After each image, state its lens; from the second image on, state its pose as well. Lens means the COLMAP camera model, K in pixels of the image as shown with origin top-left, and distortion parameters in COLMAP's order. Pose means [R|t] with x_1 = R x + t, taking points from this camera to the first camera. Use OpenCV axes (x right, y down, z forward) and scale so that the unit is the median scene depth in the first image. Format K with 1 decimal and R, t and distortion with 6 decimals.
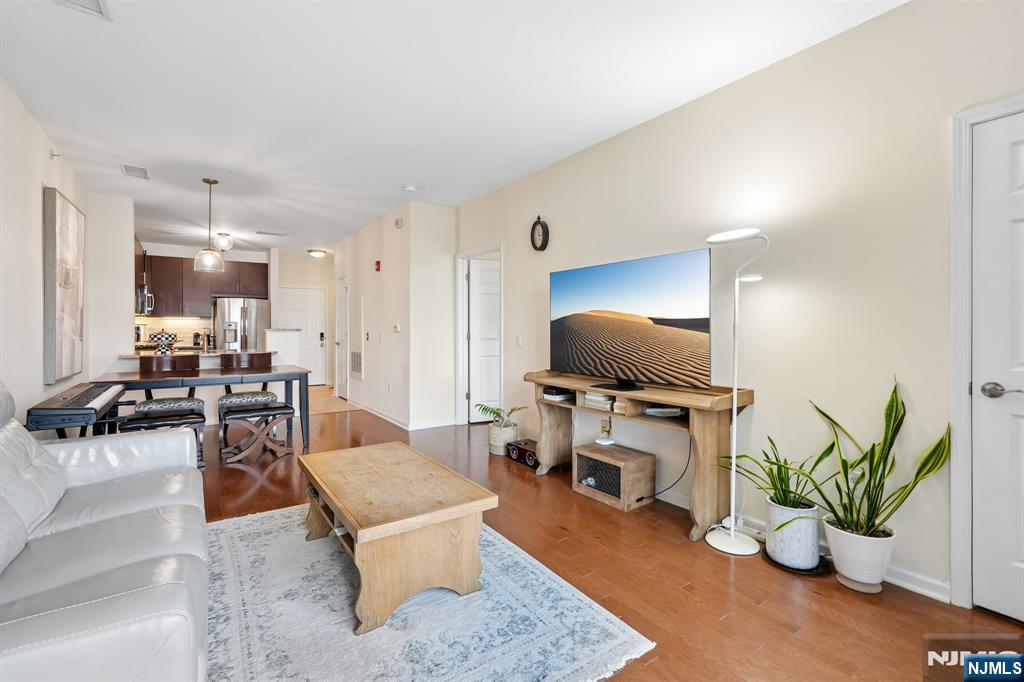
lens RADIAL K [[453.3, 0, 516.2], [0, 453.3, 322.2], [0, 0, 1]] dist [-0.013273, 0.006966]
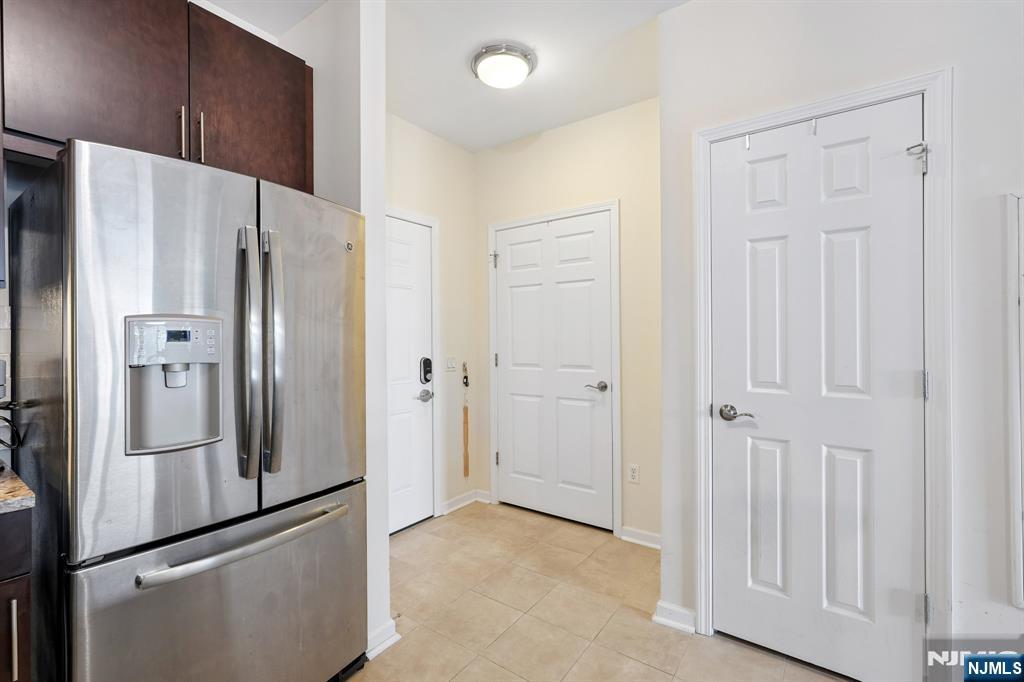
lens RADIAL K [[453.3, 0, 504.1], [0, 453.3, 338.9], [0, 0, 1]] dist [-0.013273, 0.006966]
pose [[0.948821, 0.000798, 0.315815, -0.586009], [-0.006213, 0.999850, 0.016139, 0.006759], [-0.315755, -0.017275, 0.948684, 0.849207]]
